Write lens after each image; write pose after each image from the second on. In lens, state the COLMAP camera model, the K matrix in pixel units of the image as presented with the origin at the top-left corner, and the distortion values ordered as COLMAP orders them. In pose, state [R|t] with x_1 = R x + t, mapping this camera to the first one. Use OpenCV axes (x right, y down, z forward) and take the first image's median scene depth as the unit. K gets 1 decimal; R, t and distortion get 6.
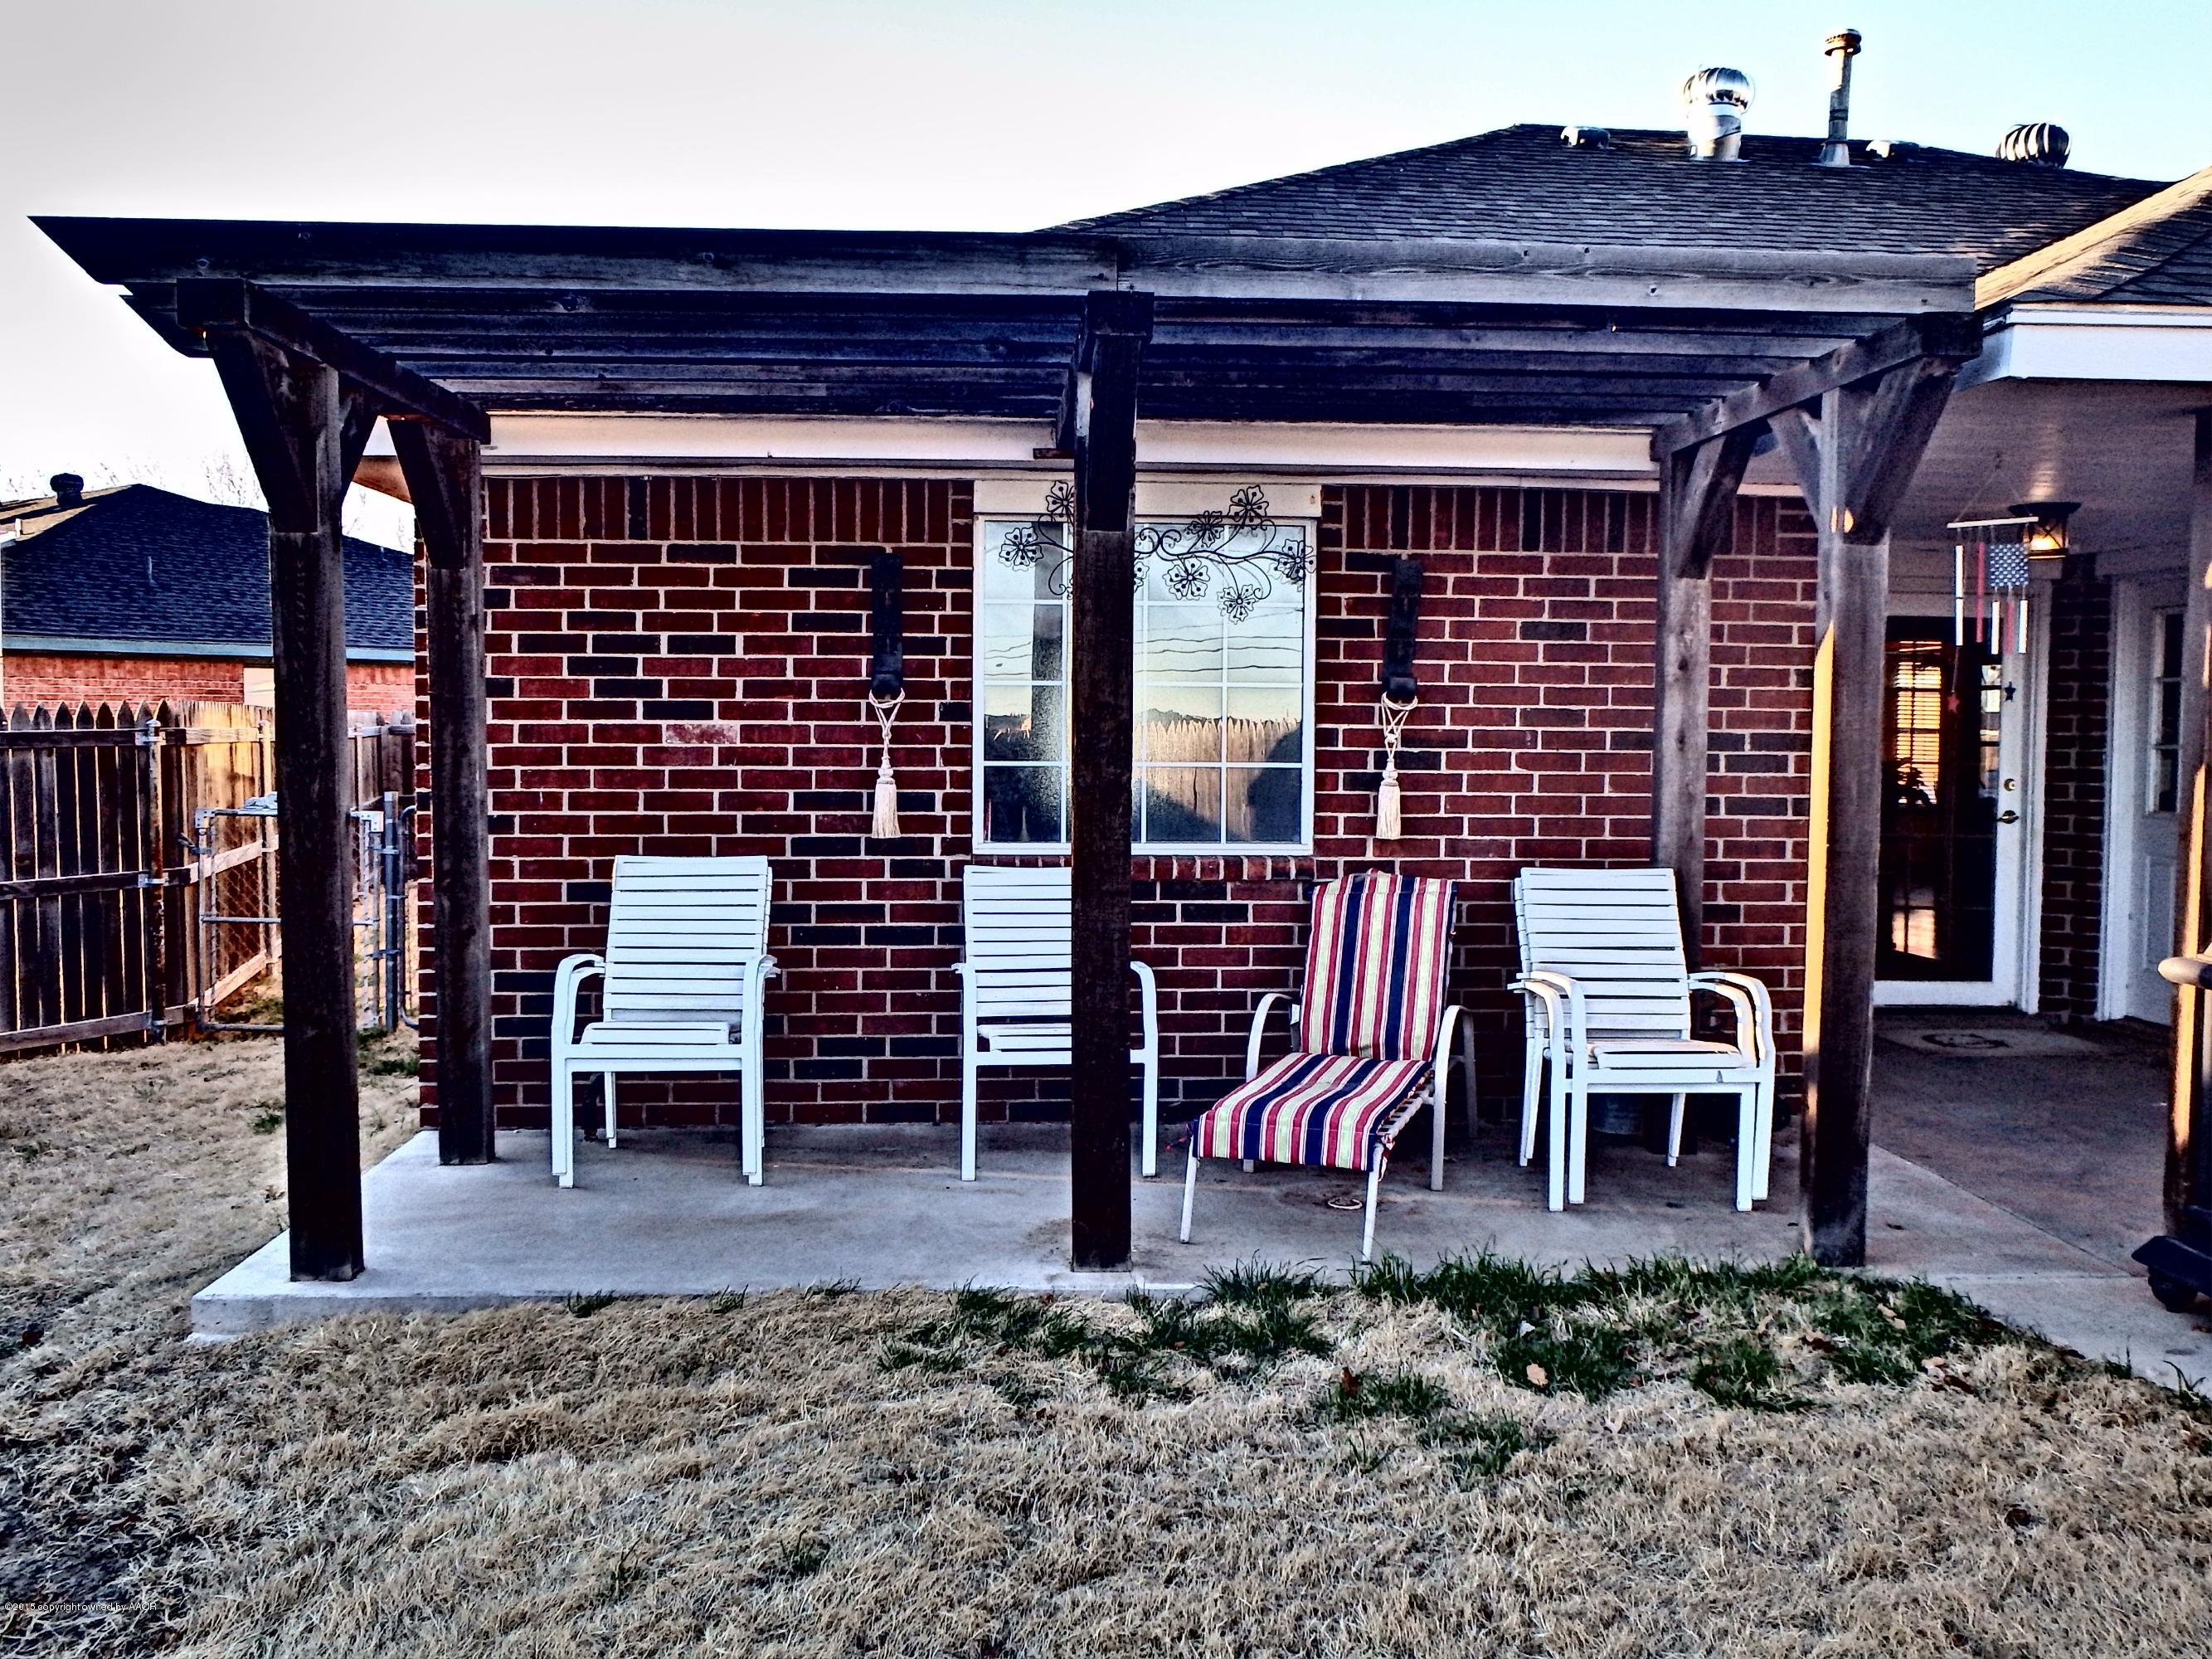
lens RADIAL K [[1833.0, 0, 1105.8], [0, 1833.0, 808.0], [0, 0, 1]] dist [-0.023051, 0.020125]
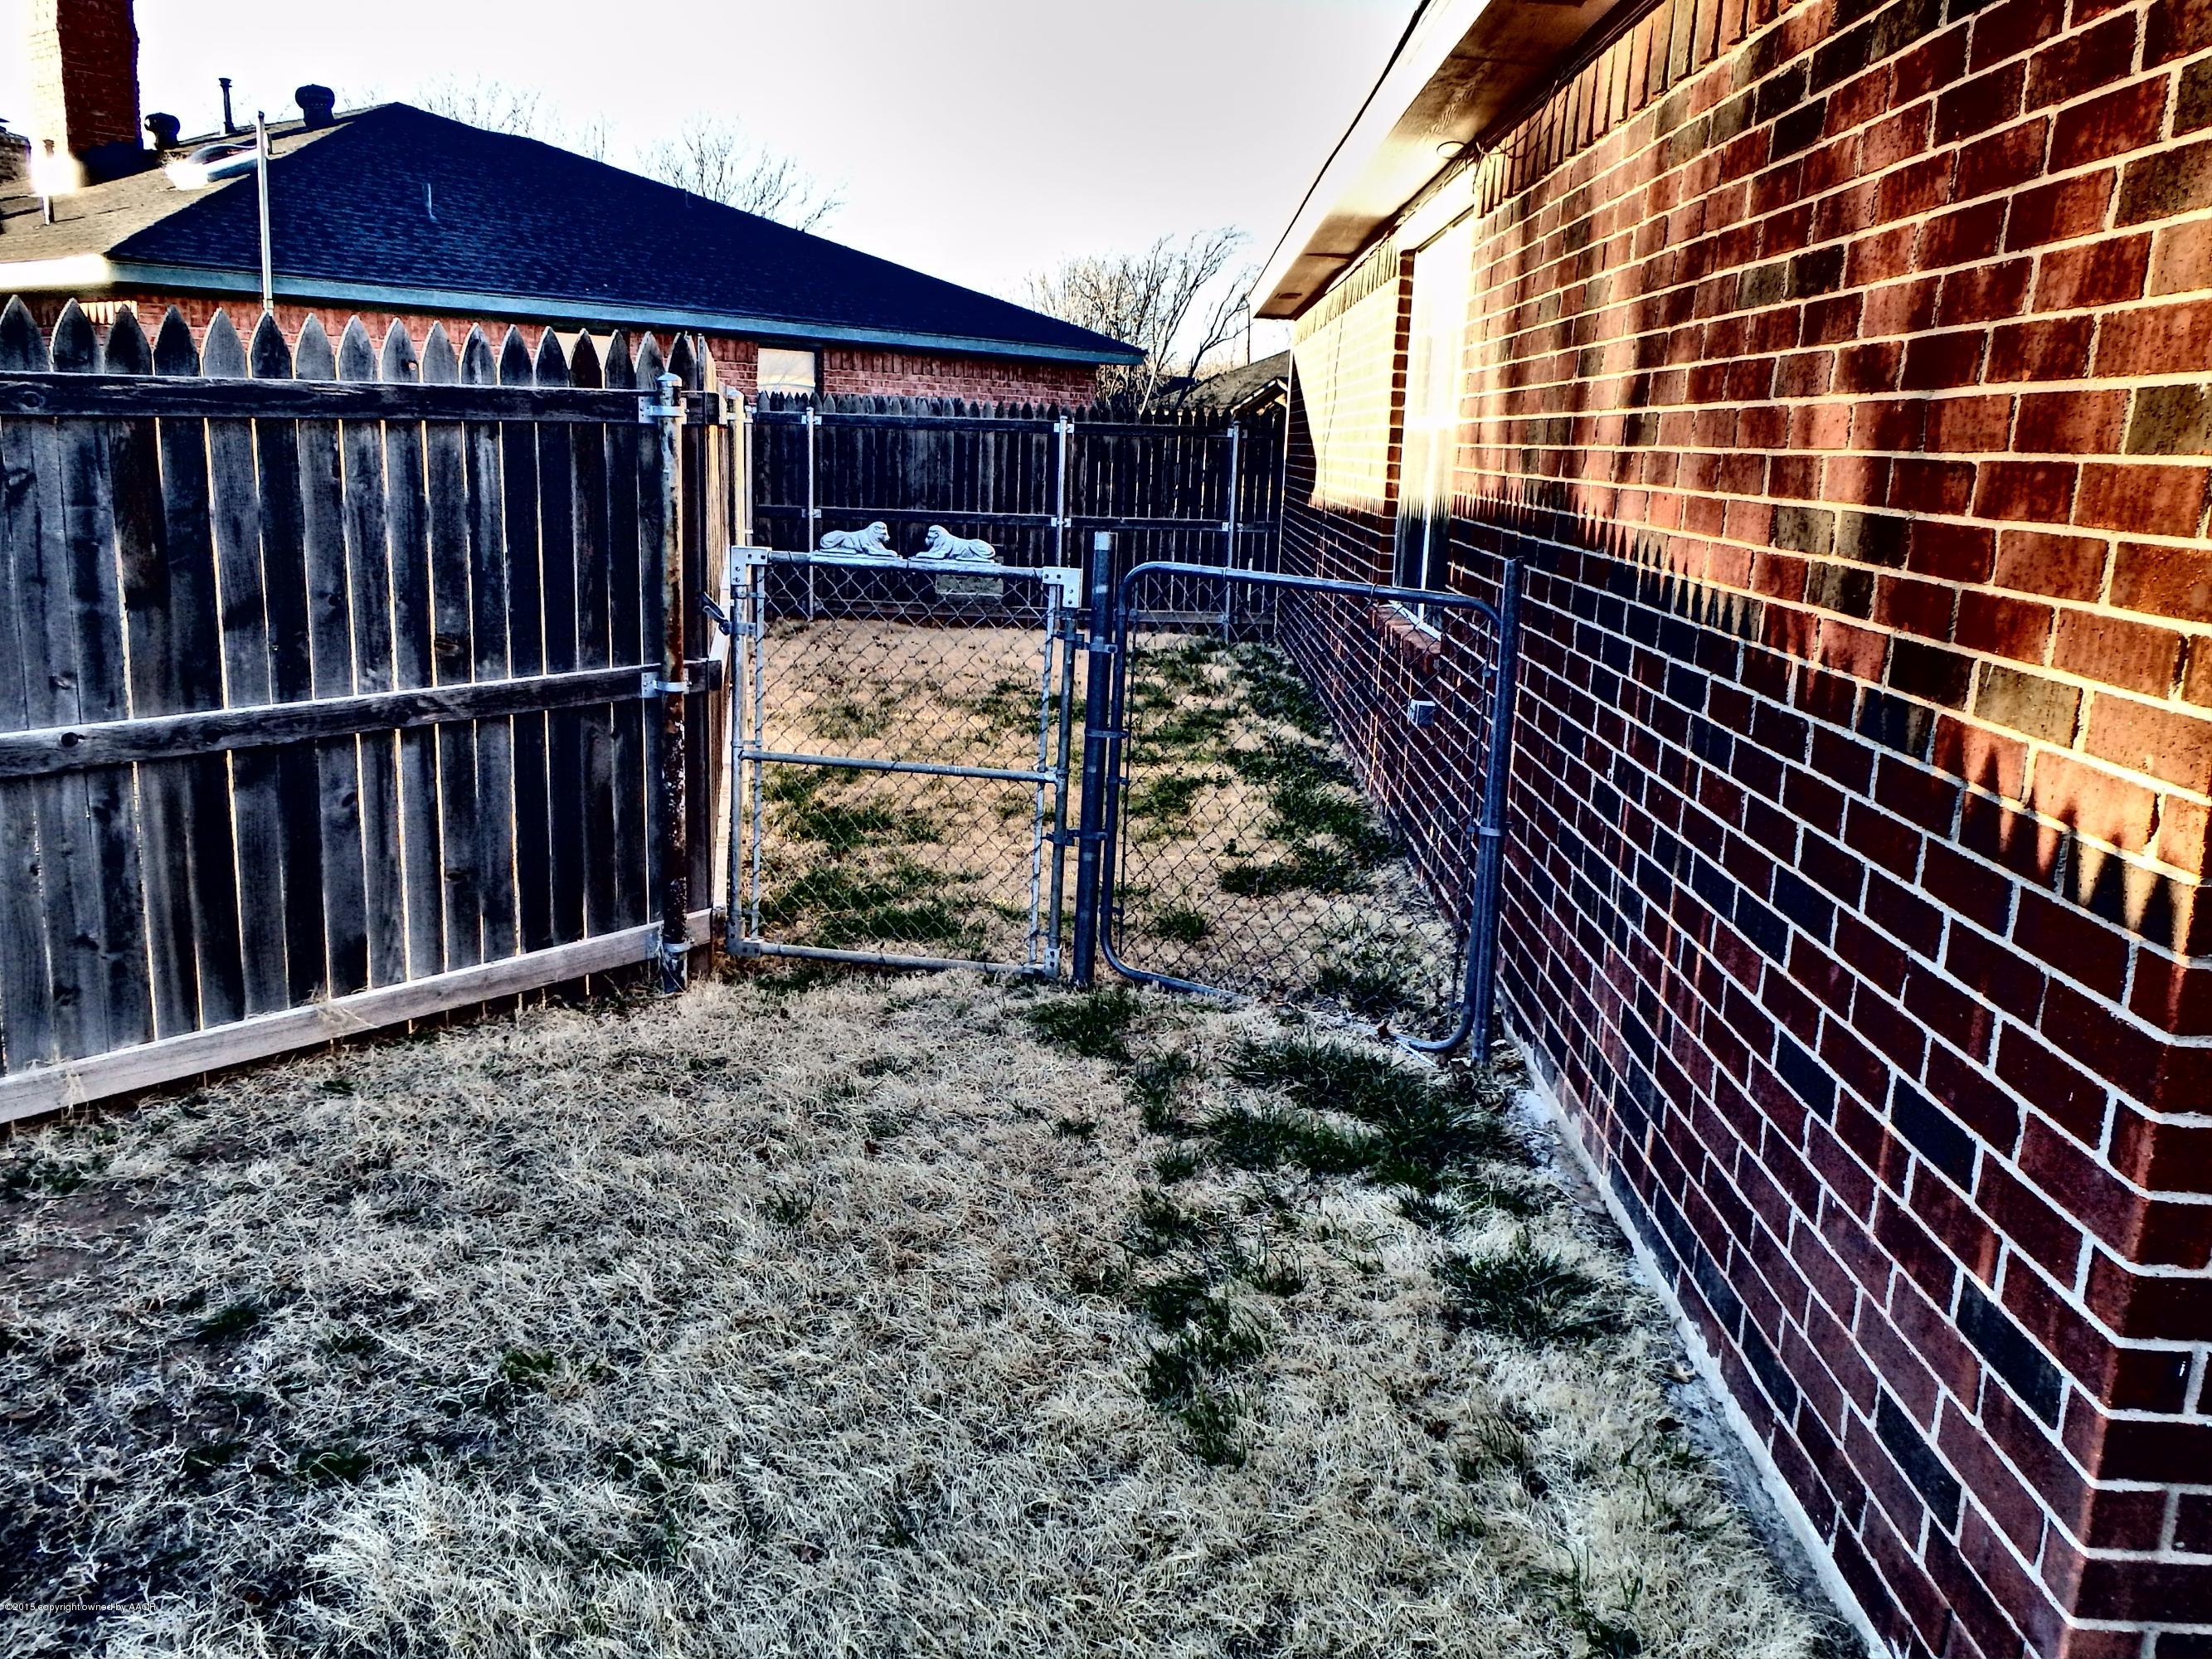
lens RADIAL K [[1833.0, 0, 1106.0], [0, 1833.0, 832.6], [0, 0, 1]] dist [-0.023051, 0.020125]
pose [[0.994533, 0.055398, -0.088515, -0.360487], [-0.039933, 0.985012, 0.167800, -0.012696], [0.096484, -0.163348, 0.981839, 0.504250]]
